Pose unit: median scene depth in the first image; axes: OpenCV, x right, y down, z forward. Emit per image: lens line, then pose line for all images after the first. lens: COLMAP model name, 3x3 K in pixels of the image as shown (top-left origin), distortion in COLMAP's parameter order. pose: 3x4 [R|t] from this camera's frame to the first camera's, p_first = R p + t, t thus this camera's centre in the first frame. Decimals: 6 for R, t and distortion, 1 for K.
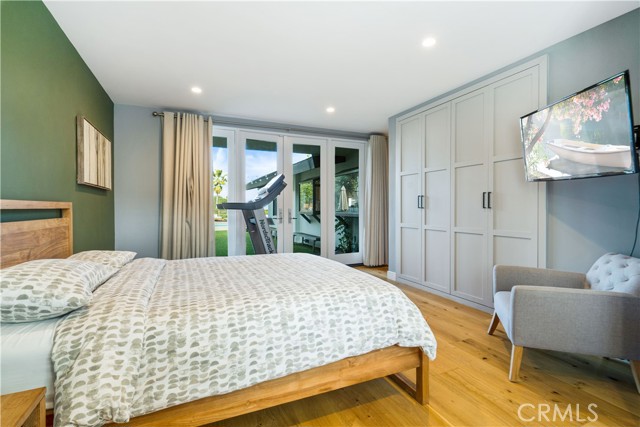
lens RADIAL K [[291.1, 0, 320.0], [0, 291.1, 213.5], [0, 0, 1]] dist [-0.003067, -0.000515]
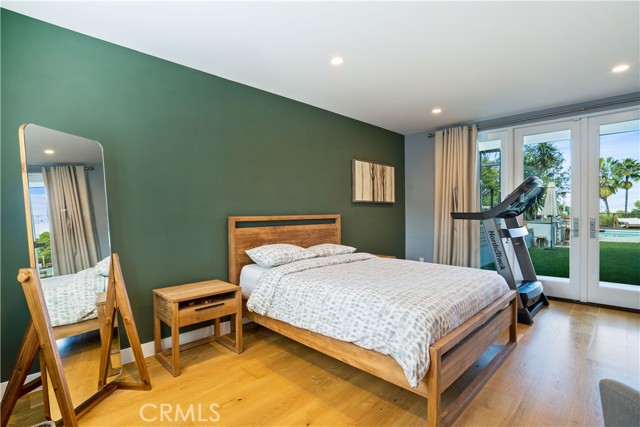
lens RADIAL K [[315.9, 0, 320.0], [0, 315.9, 213.5], [0, 0, 1]] dist [-0.002495, -0.000353]
pose [[0.374712, 0.006785, -0.927116, 0.810842], [-0.011075, 0.999935, 0.002841, -0.048227], [0.927075, 0.009203, 0.374763, 0.210160]]
